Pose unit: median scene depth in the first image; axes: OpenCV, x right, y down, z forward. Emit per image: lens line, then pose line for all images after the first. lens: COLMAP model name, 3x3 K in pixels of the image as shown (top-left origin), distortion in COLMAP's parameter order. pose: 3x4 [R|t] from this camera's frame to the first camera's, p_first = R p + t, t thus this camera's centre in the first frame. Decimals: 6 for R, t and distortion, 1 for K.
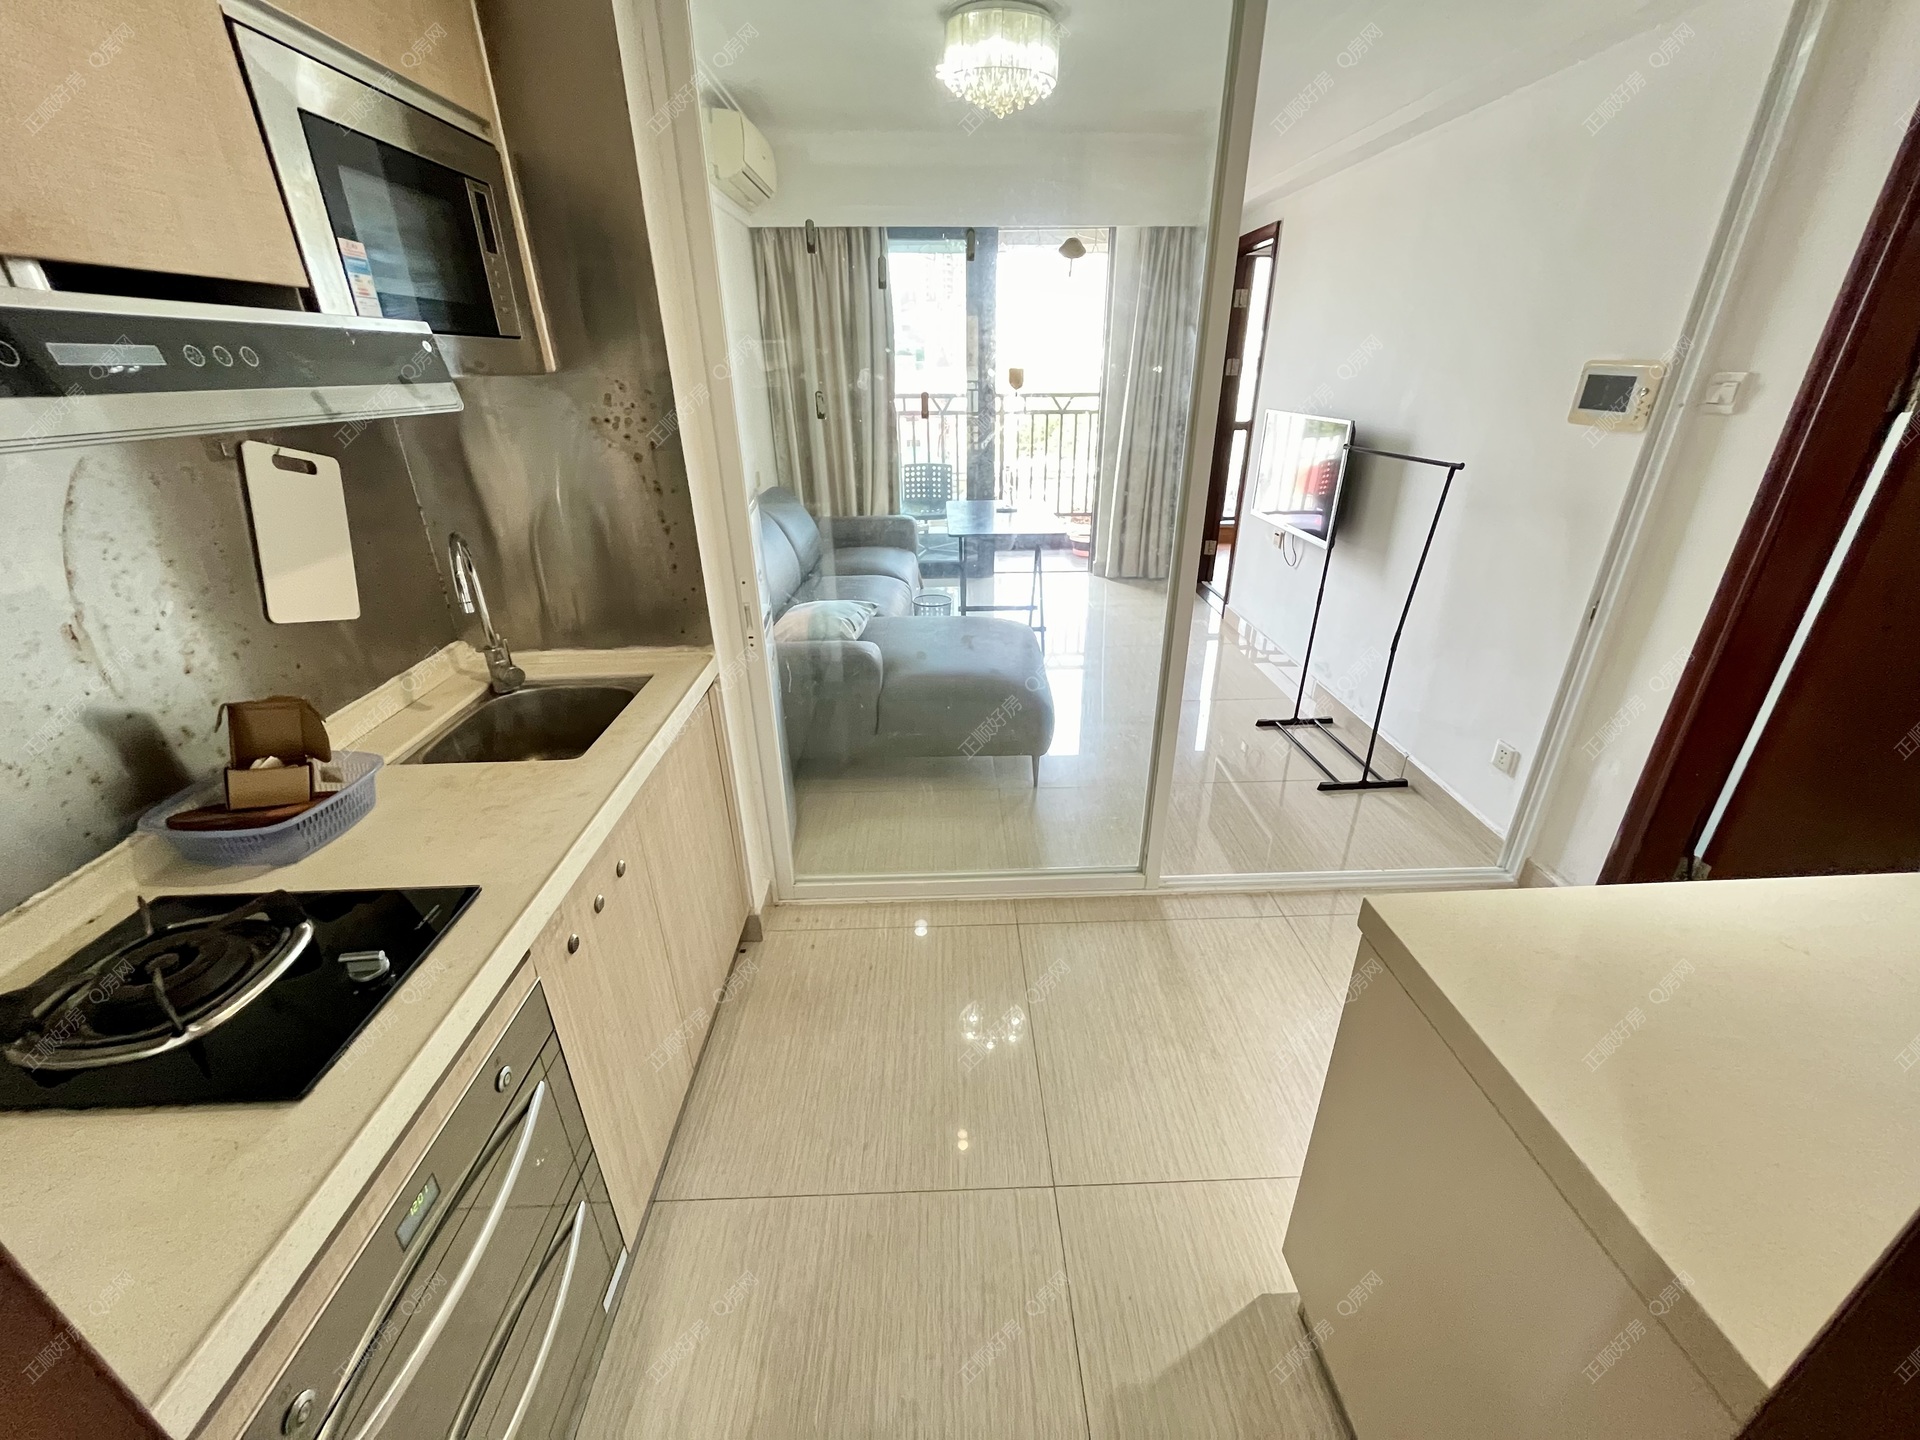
lens RADIAL K [[771.8, 0, 969.8], [0, 771.8, 717.3], [0, 0, 1]] dist [-0.002440, -0.000234]
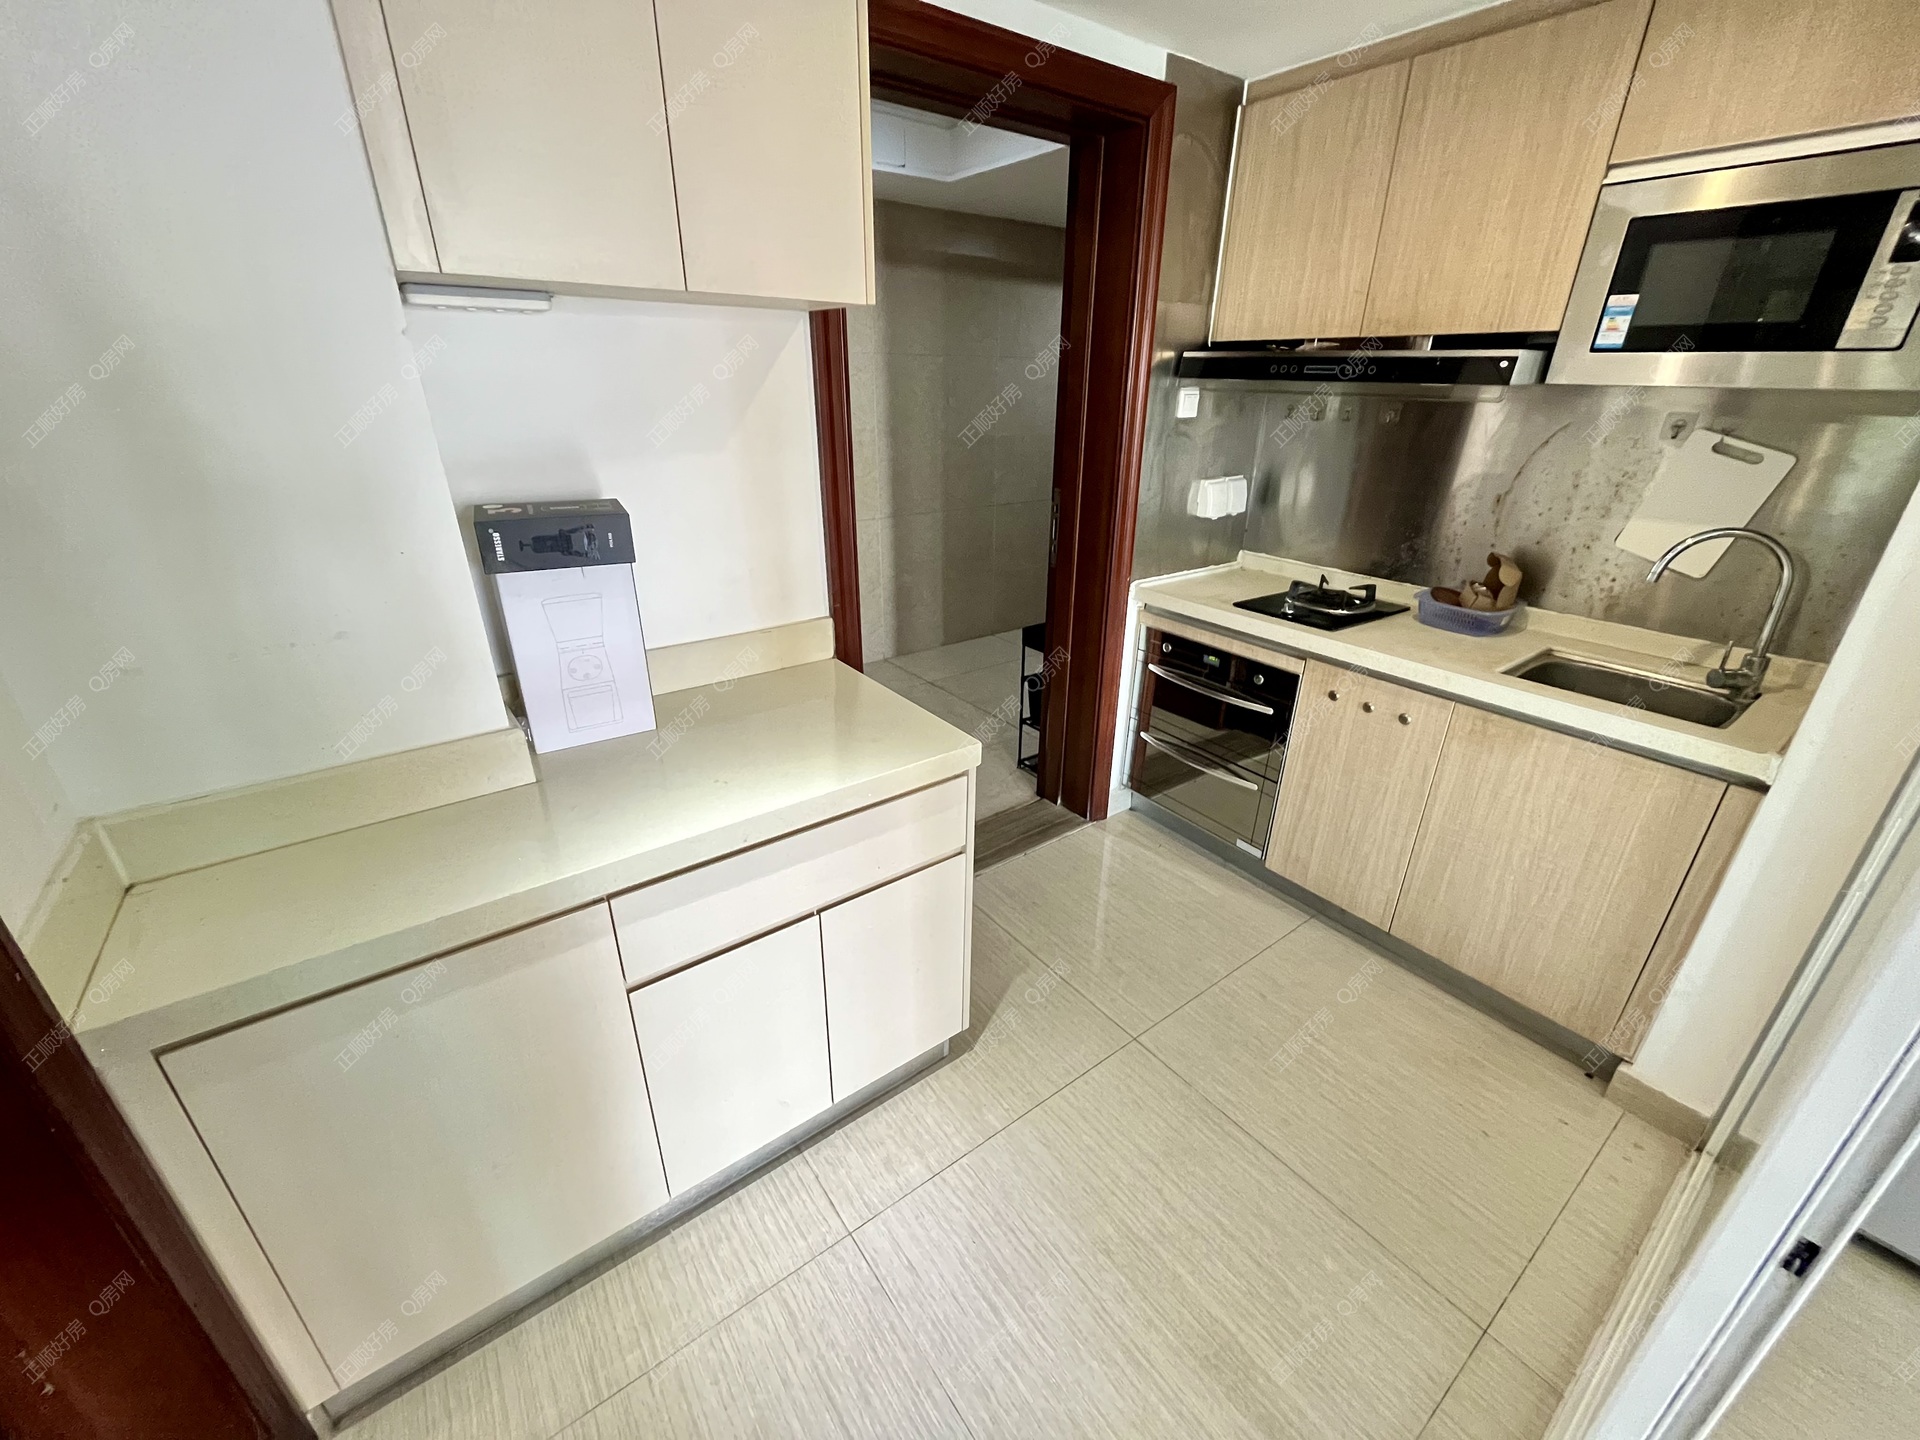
lens RADIAL K [[771.8, 0, 968.0], [0, 771.8, 718.7], [0, 0, 1]] dist [-0.002440, -0.000234]
pose [[-0.819333, 0.233869, -0.523449, 1.024774], [-0.240969, 0.687980, 0.684556, -0.628197], [0.520219, 0.687014, -0.507330, 1.363333]]
